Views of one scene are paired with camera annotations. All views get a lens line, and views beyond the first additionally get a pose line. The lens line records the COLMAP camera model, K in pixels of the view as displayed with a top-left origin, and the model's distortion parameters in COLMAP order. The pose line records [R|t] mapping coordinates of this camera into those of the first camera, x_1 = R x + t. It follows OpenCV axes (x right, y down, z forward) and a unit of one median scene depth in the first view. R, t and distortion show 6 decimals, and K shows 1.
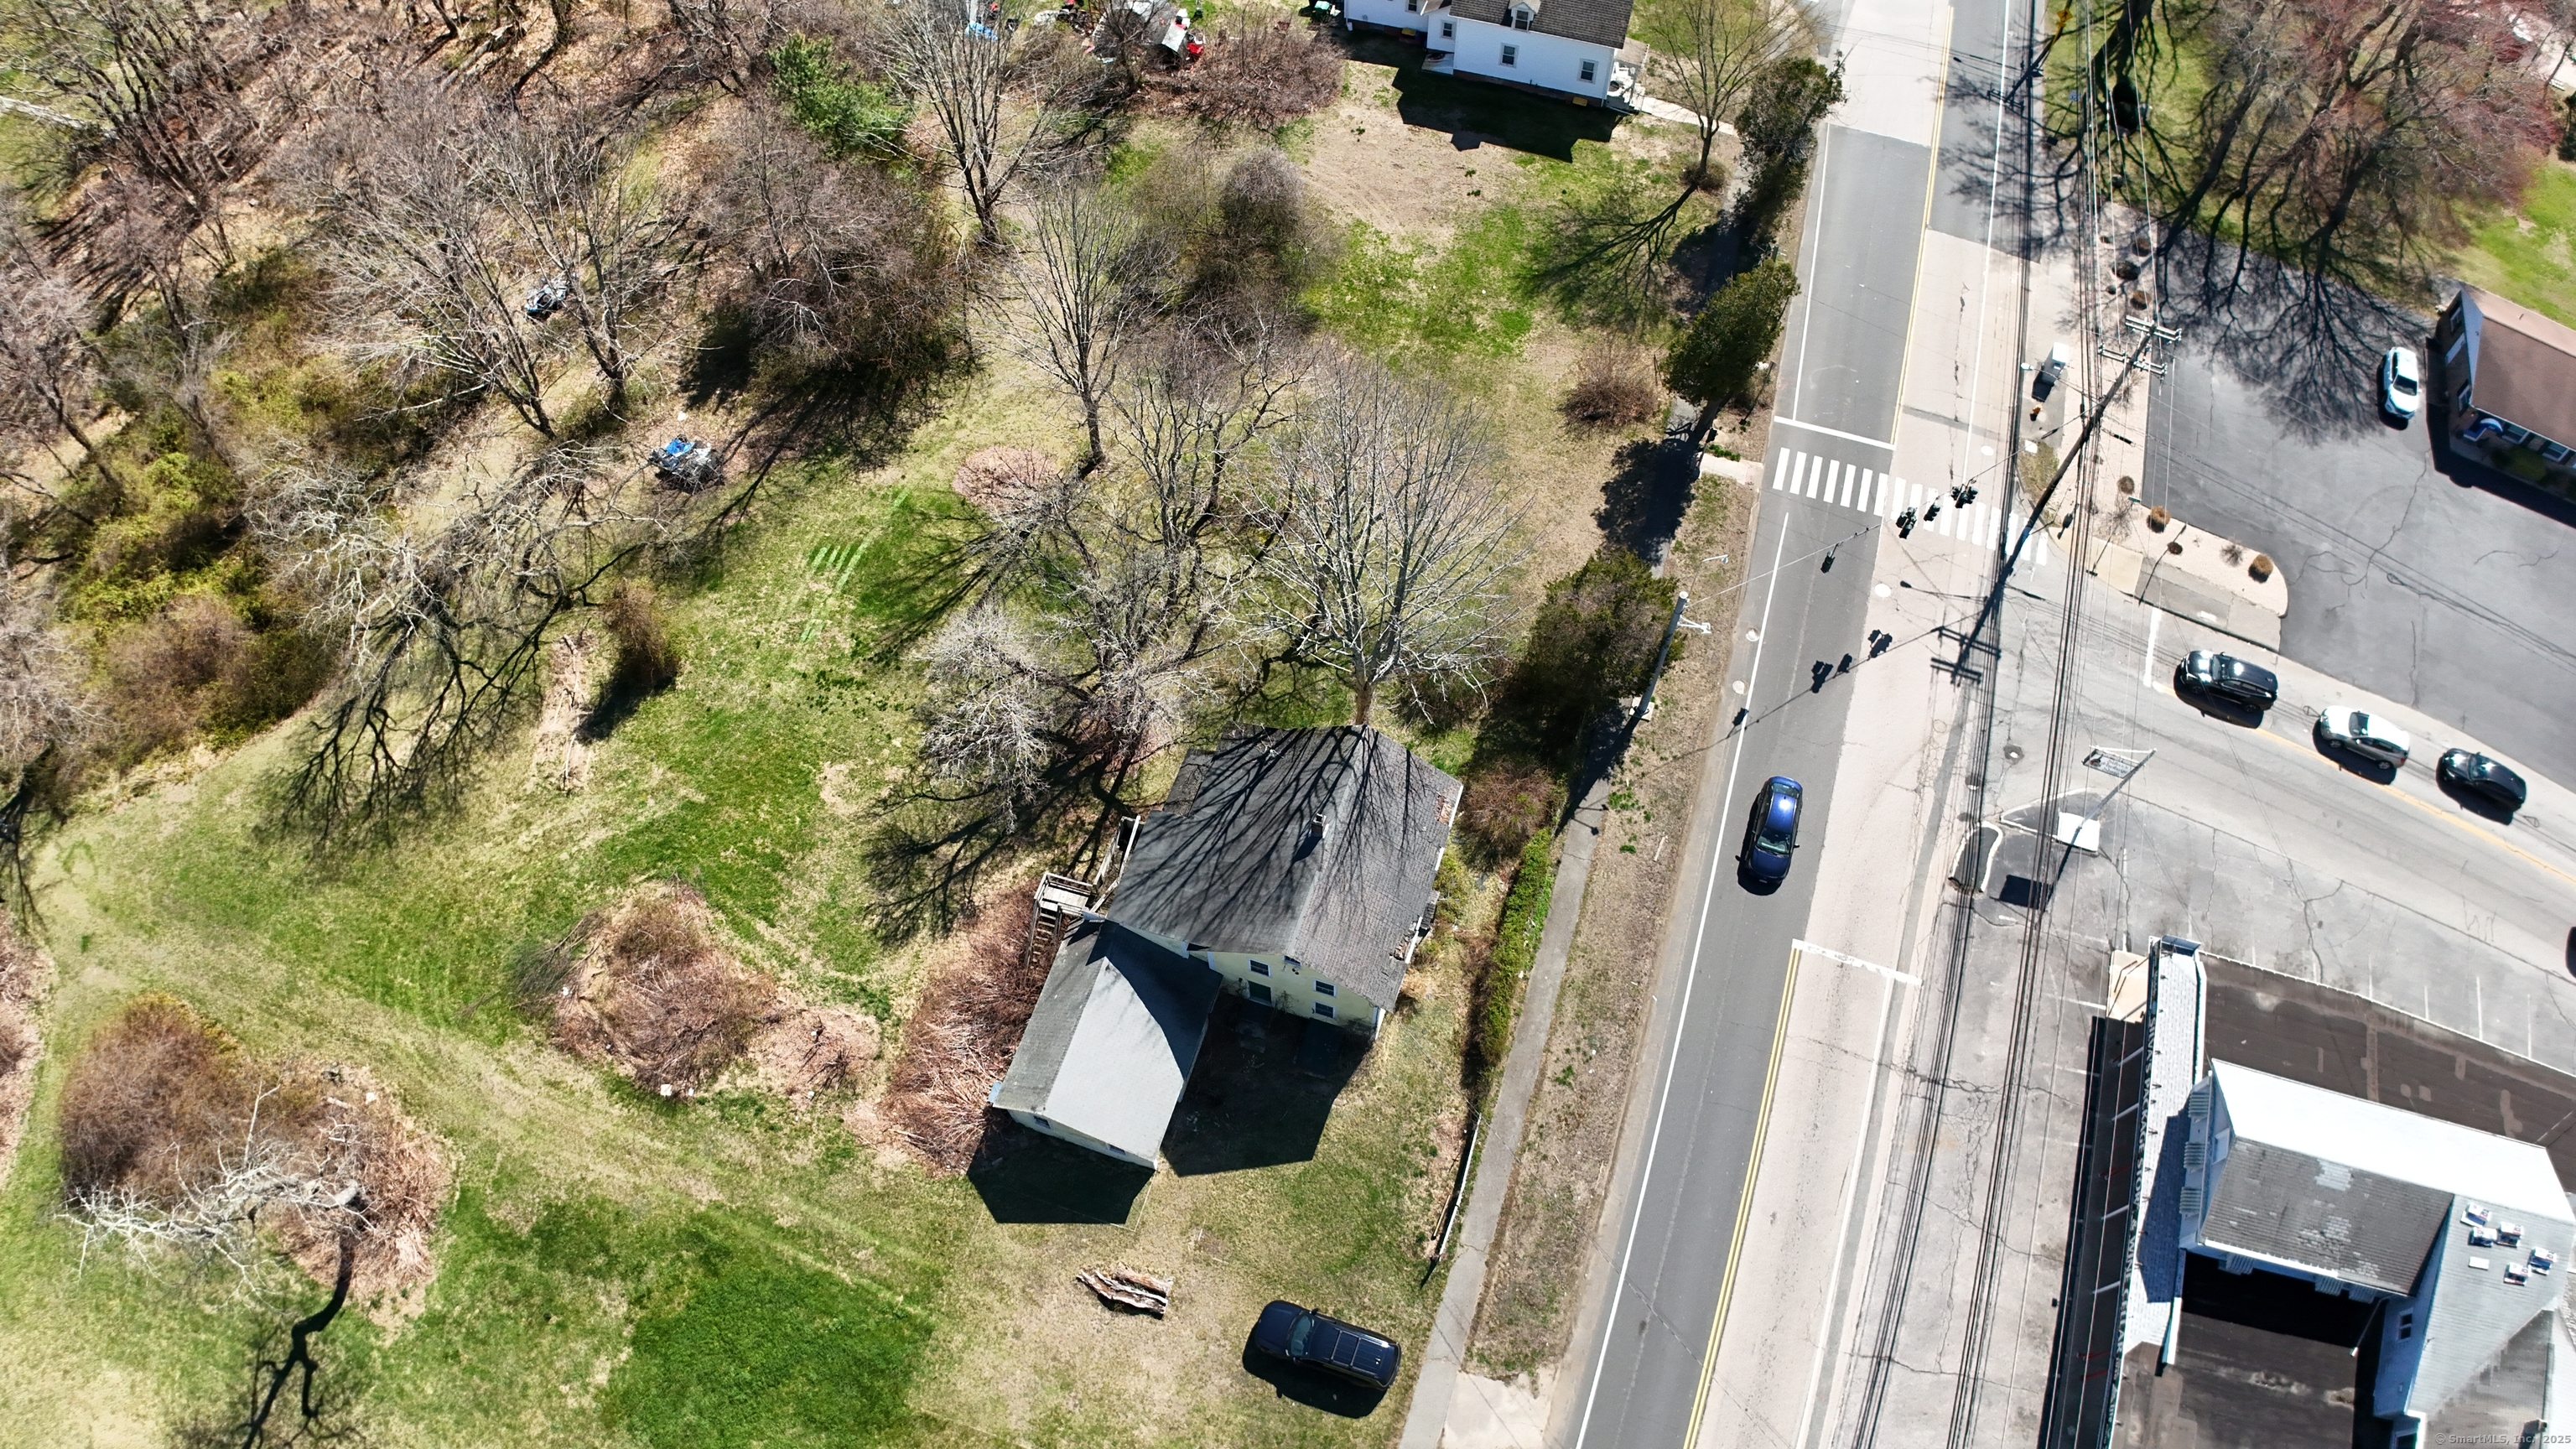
lens RADIAL K [[1595.2, 0, 1298.3], [0, 1595.2, 694.8], [0, 0, 1]] dist [-0.167555, 0.003194]
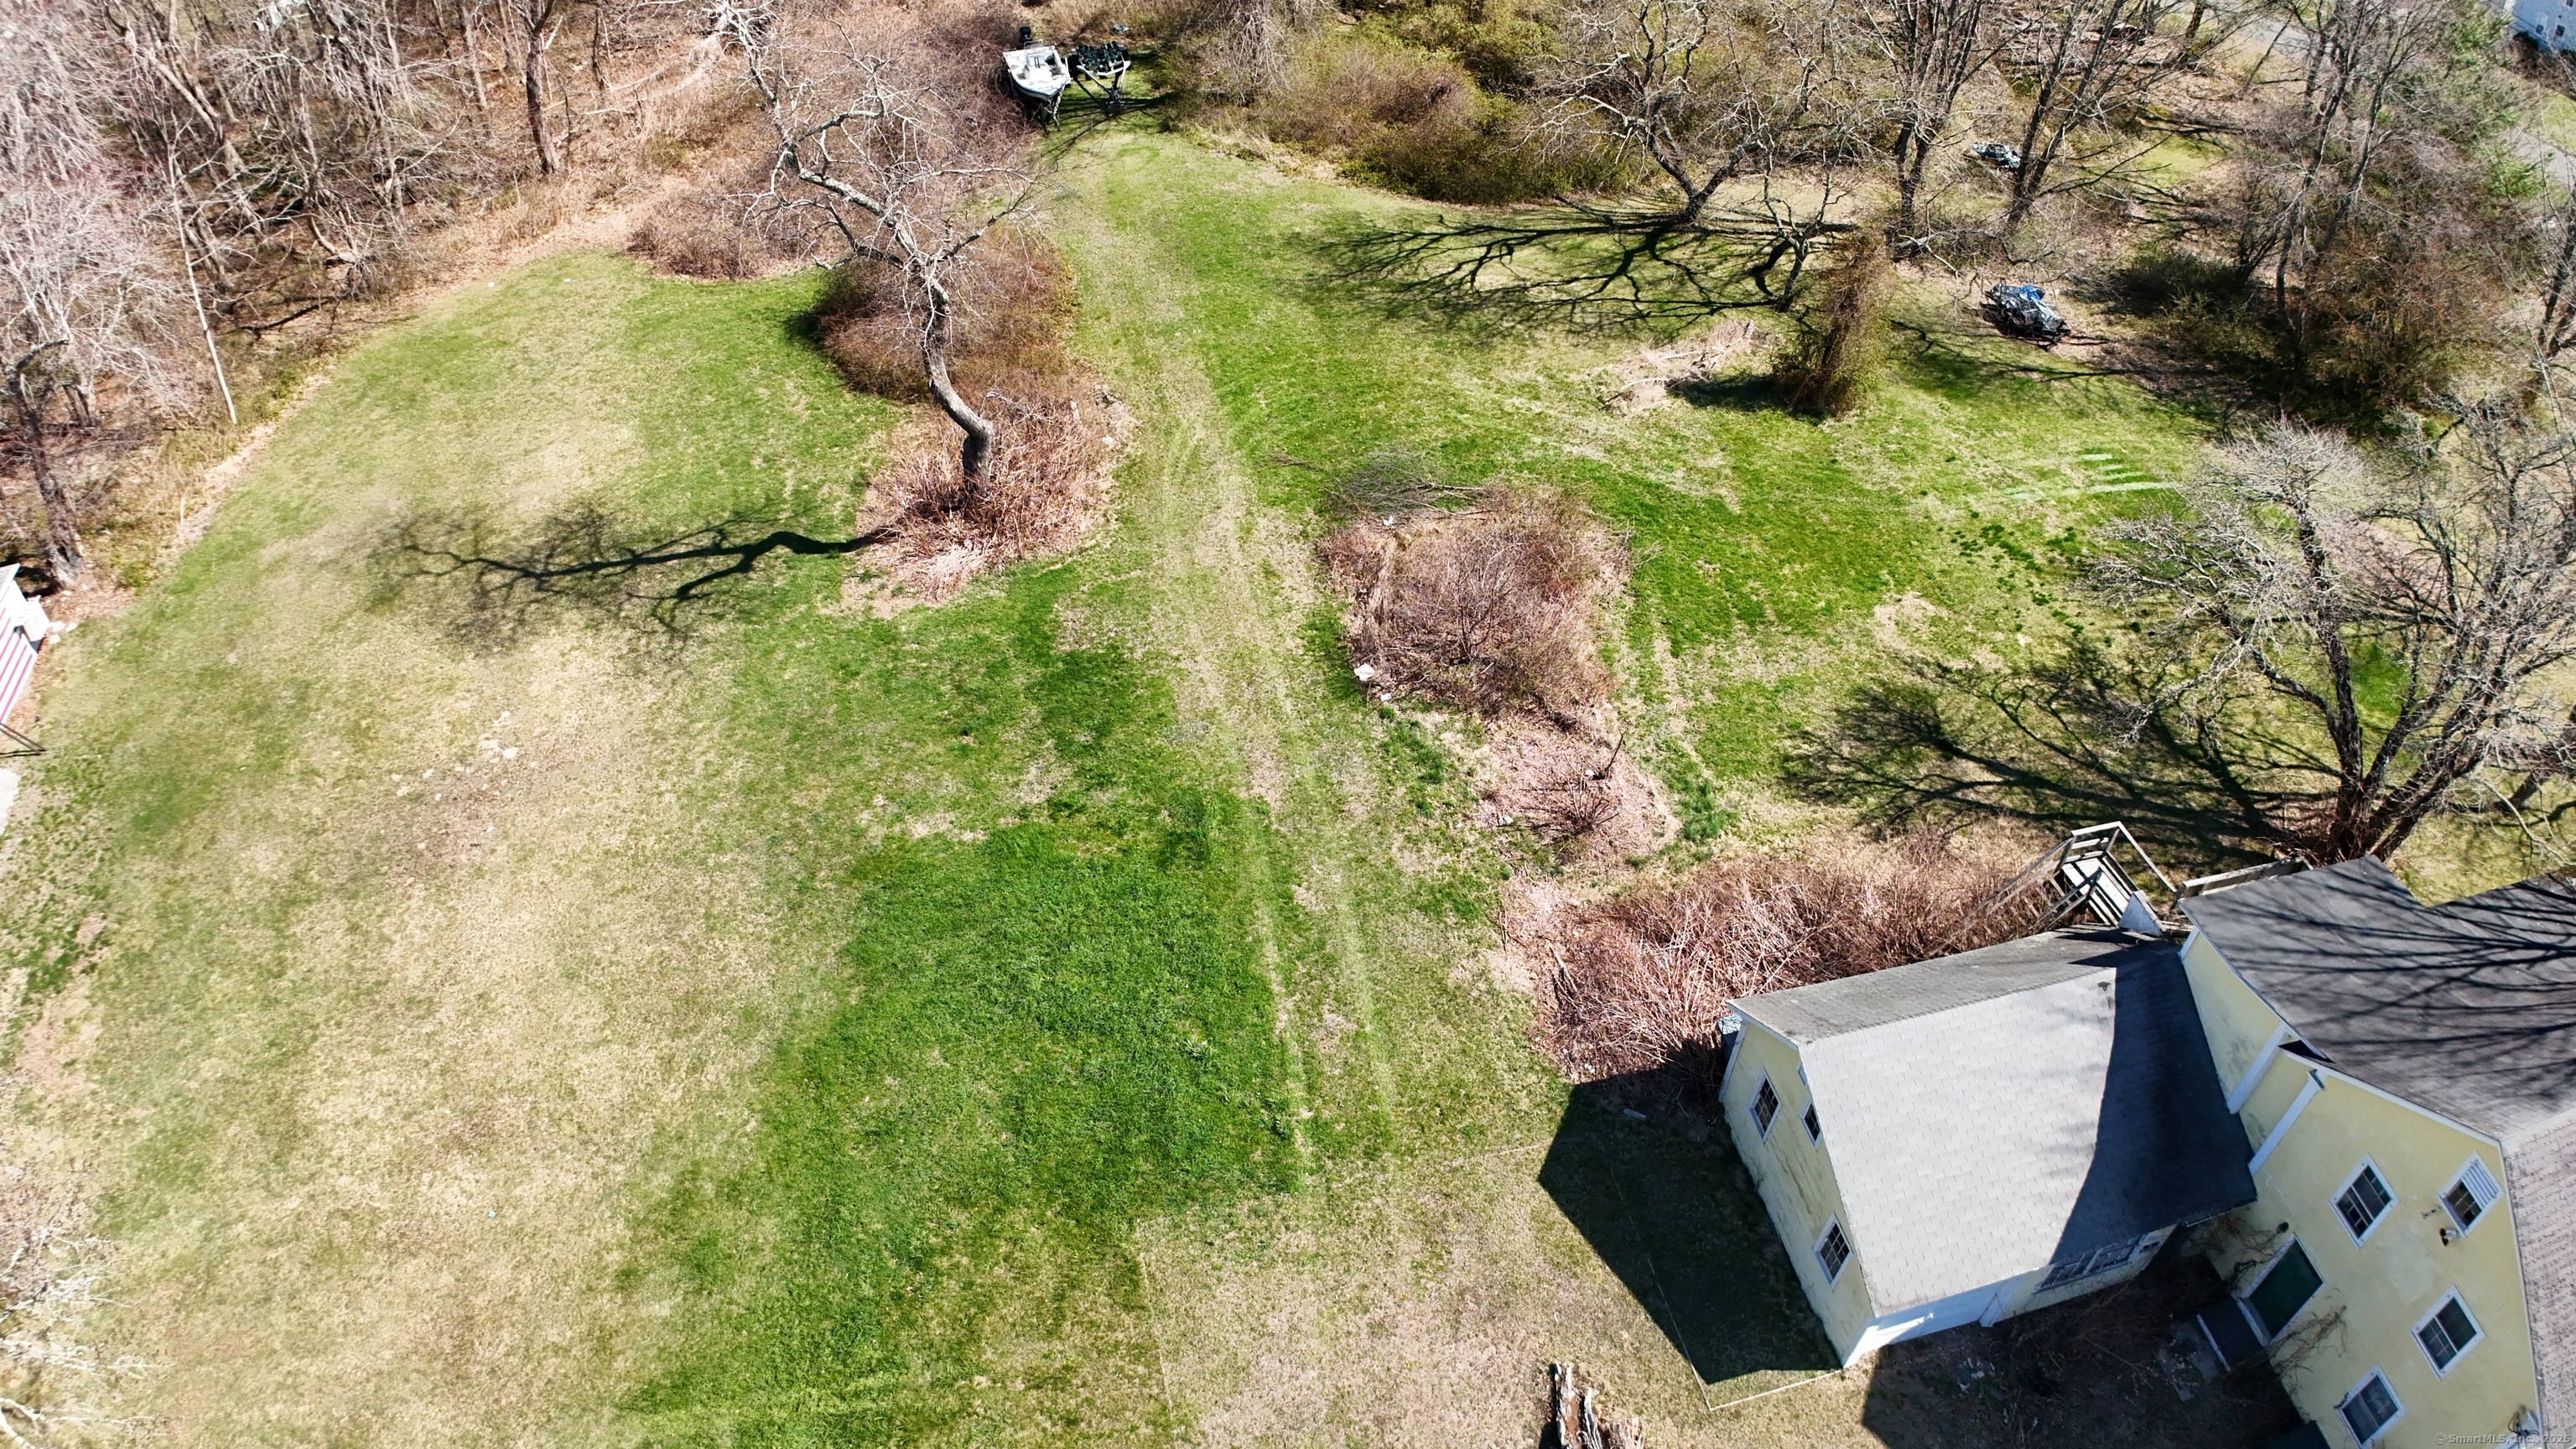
lens RADIAL K [[1588.9, 0, 1295.2], [0, 1588.9, 717.6], [0, 0, 1]] dist [-0.188679, 0.025570]
pose [[0.501744, 0.570384, -0.650319, 0.001455], [-0.749040, 0.662518, 0.003173, 0.259423], [0.432657, 0.485523, 0.759655, 0.456696]]
